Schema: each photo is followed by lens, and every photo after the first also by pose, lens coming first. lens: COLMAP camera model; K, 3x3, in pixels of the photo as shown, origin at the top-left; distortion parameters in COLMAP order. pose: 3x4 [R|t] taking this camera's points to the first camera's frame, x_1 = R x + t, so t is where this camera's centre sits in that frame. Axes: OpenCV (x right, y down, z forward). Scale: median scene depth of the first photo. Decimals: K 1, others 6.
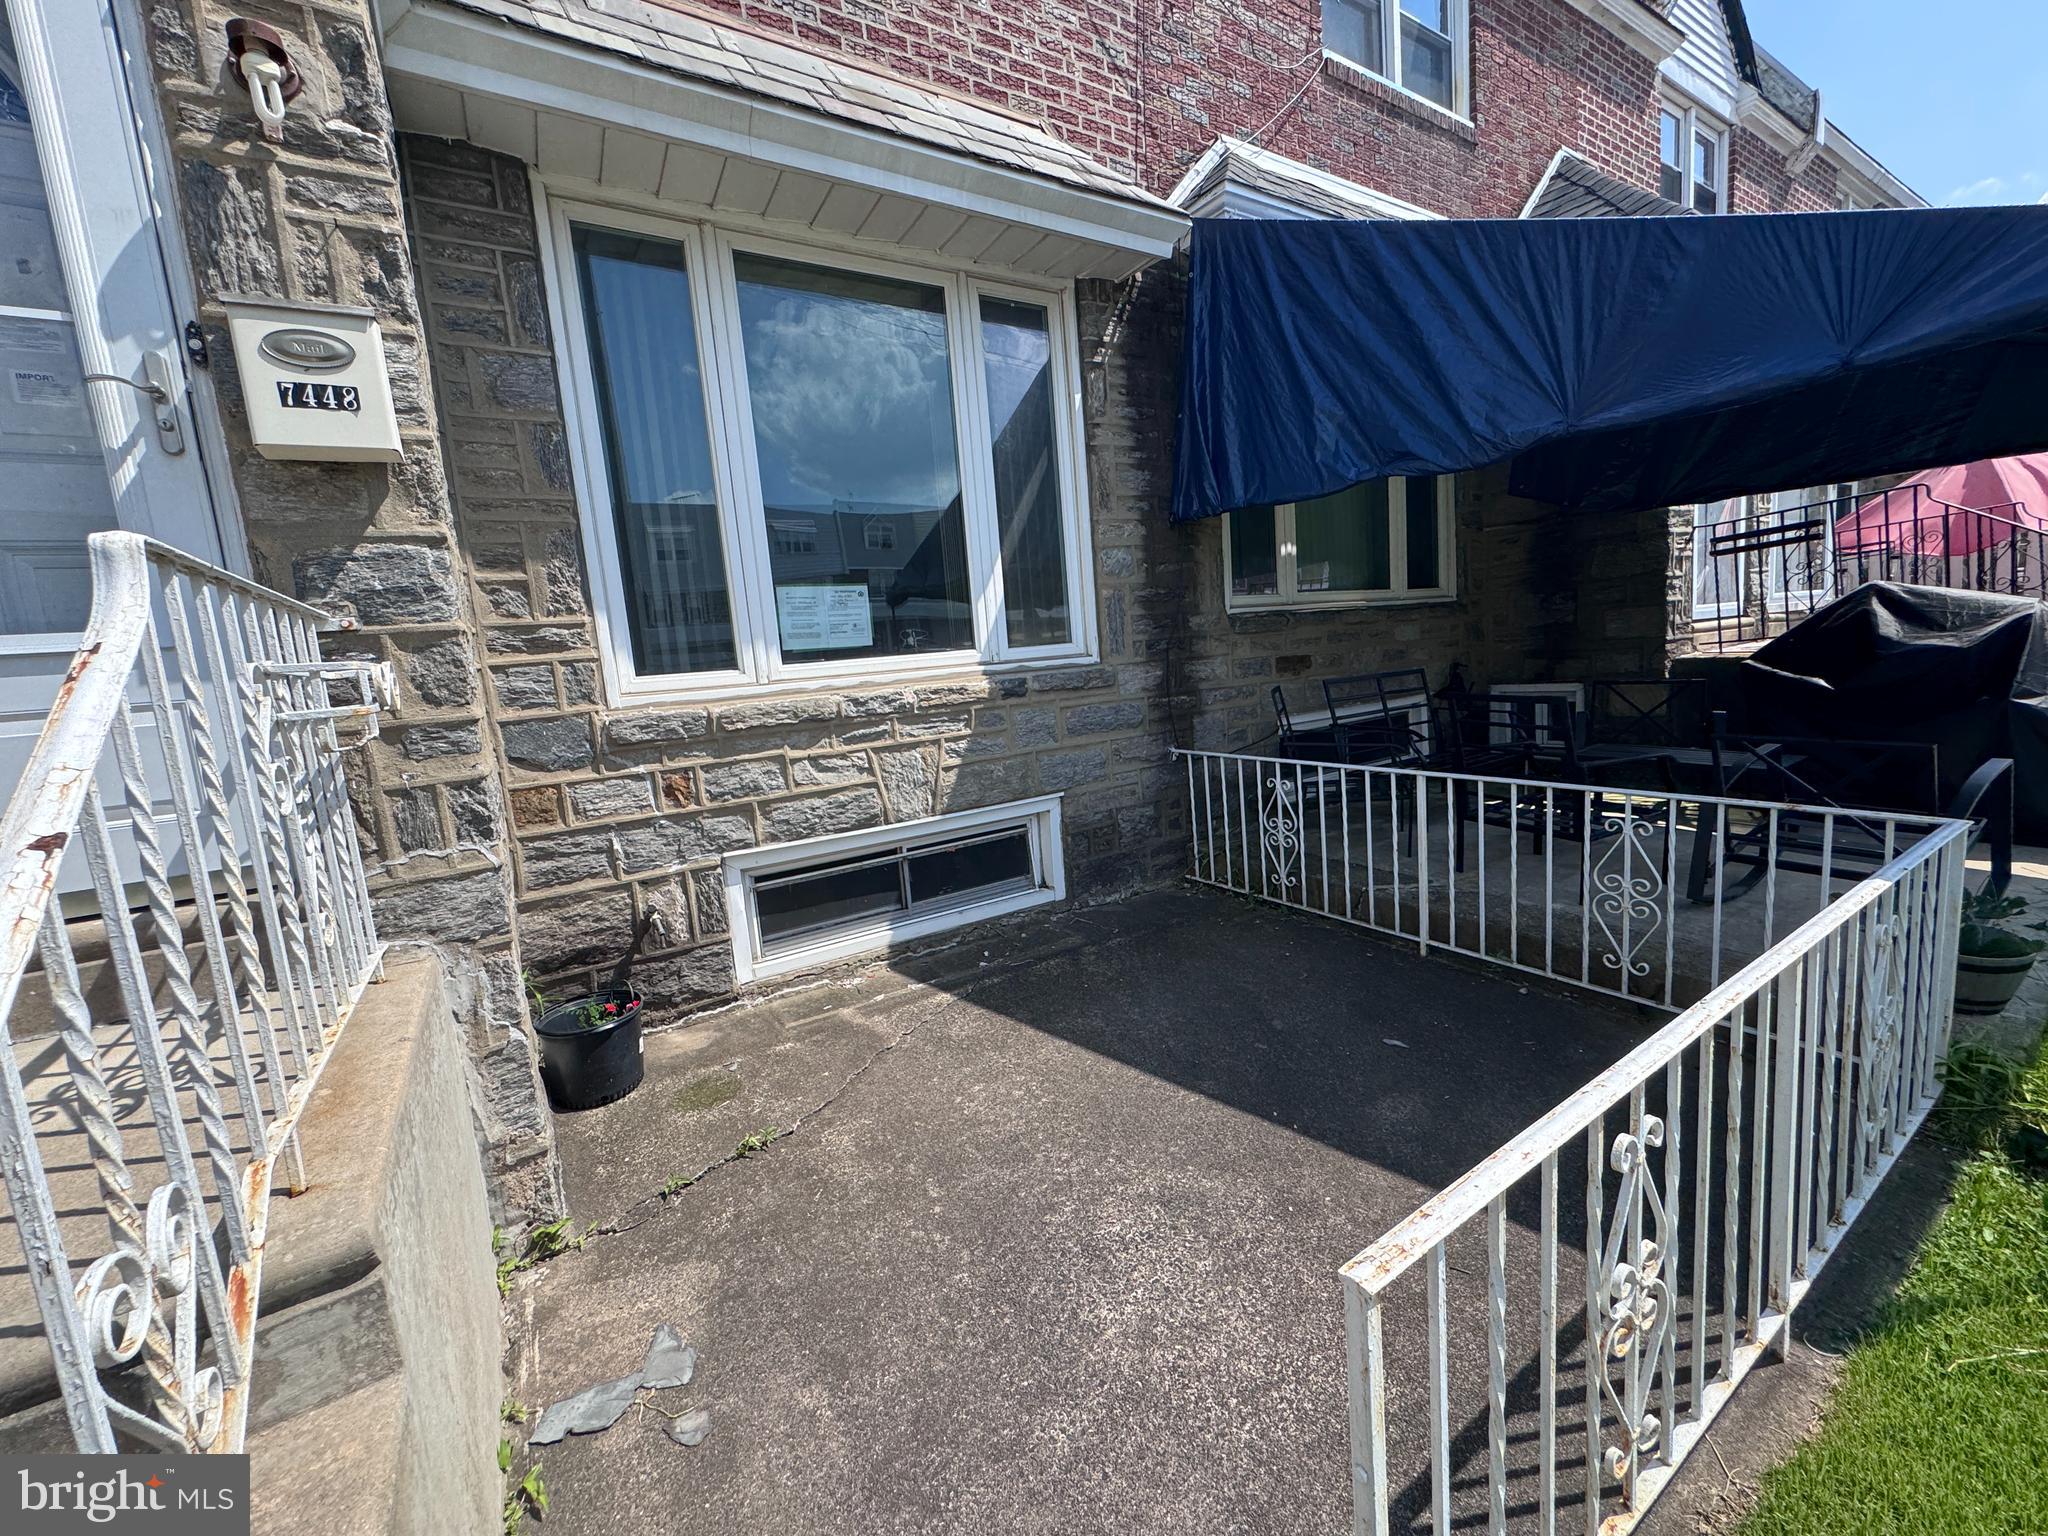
lens RADIAL K [[818.9, 0, 1032.2], [0, 818.9, 770.0], [0, 0, 1]] dist [-0.006647, 0.000521]
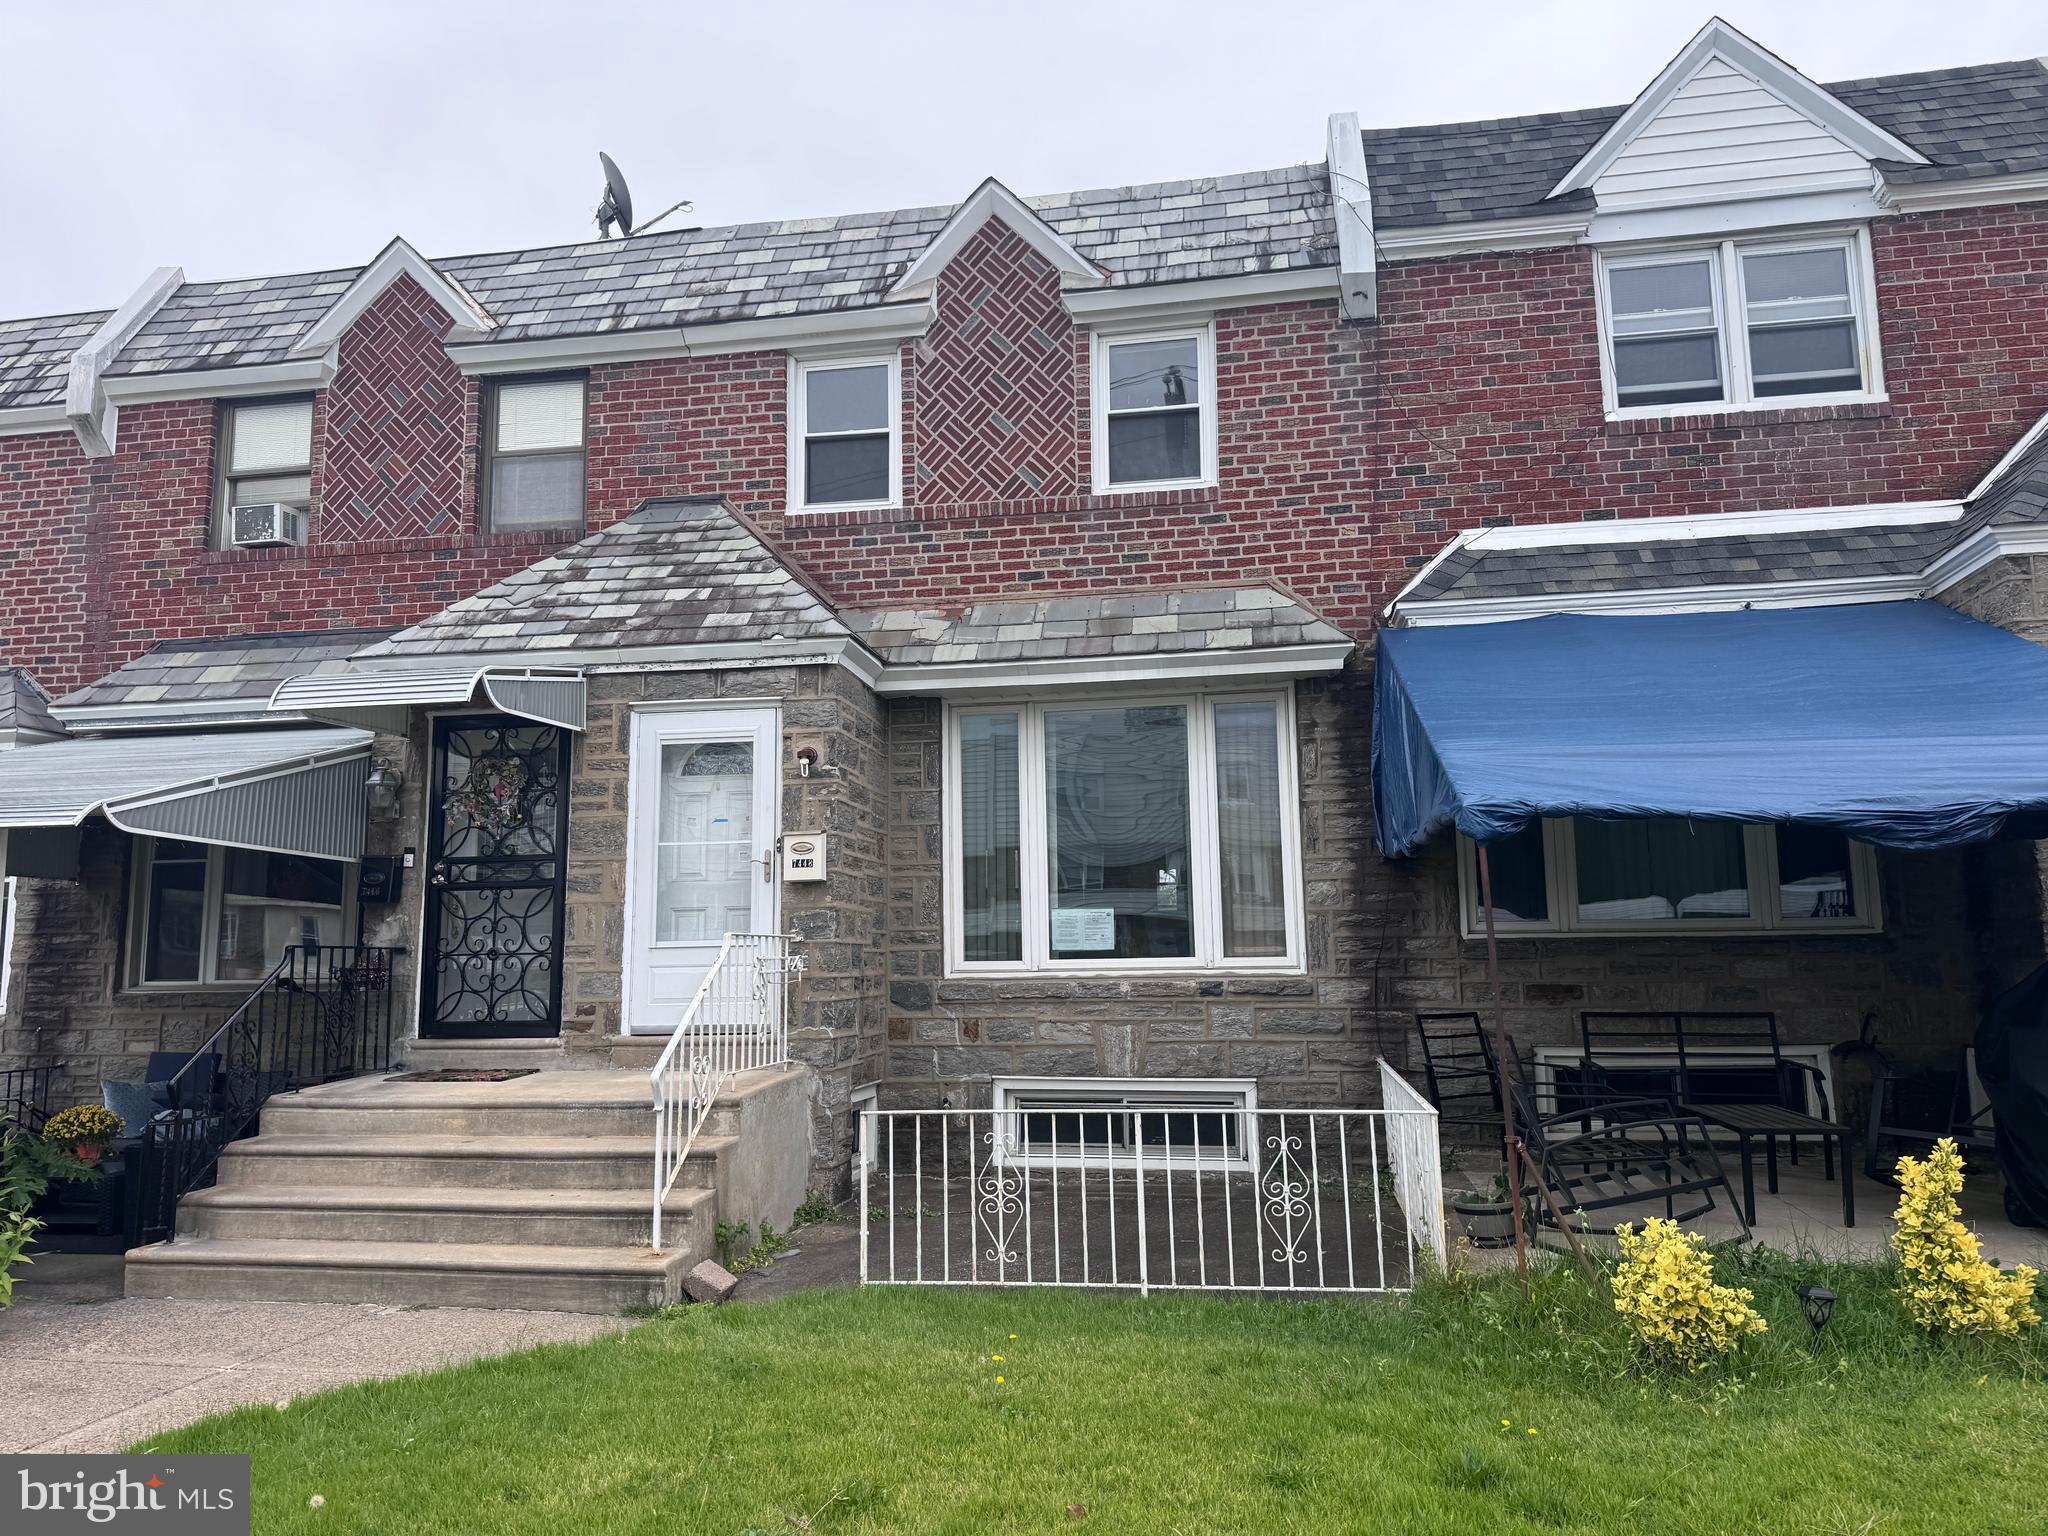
lens RADIAL K [[1428.4, 0, 1021.5], [0, 1428.4, 763.2], [0, 0, 1]] dist [0.000260, -0.001153]
pose [[0.739311, -0.019549, -0.673080, 1.302225], [-0.140463, 0.973112, -0.182547, 0.008269], [0.658551, 0.229502, 0.716687, -0.923145]]
